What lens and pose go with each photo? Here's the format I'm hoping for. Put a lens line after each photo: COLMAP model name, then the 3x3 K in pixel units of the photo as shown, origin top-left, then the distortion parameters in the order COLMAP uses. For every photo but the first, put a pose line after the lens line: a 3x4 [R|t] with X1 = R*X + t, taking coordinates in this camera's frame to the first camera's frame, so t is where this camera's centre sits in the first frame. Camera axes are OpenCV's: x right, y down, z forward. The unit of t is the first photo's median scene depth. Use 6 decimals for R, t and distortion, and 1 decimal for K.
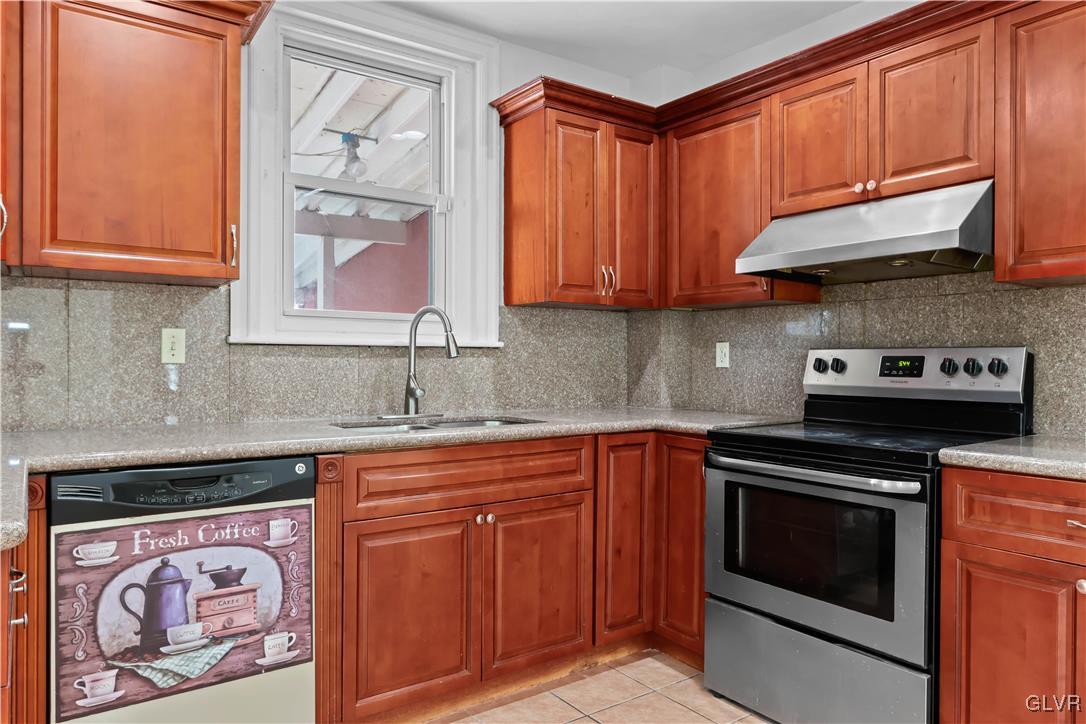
lens RADIAL K [[724.5, 0, 545.3], [0, 724.5, 360.2], [0, 0, 1]] dist [0.000013, 0.006698]
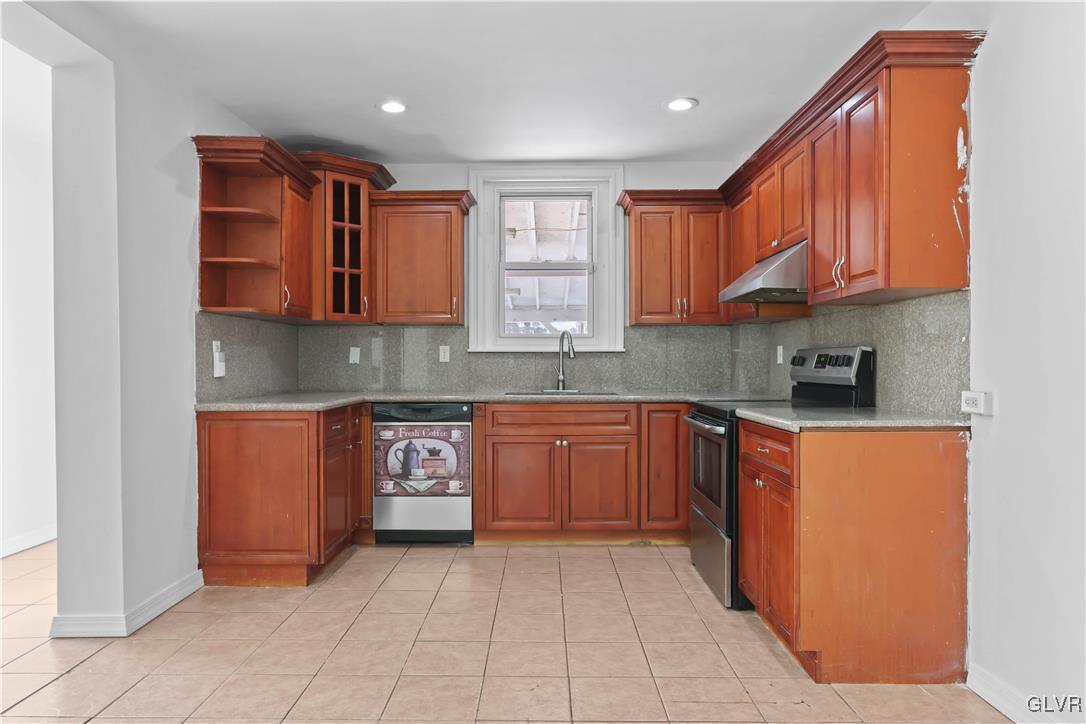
lens RADIAL K [[699.0, 0, 542.7], [0, 699.0, 363.7], [0, 0, 1]] dist [-0.001085, -0.000107]
pose [[0.806651, -0.005466, -0.591003, 1.145005], [0.004862, 0.999985, -0.002613, 0.019622], [0.591009, -0.000766, 0.806665, -0.598171]]
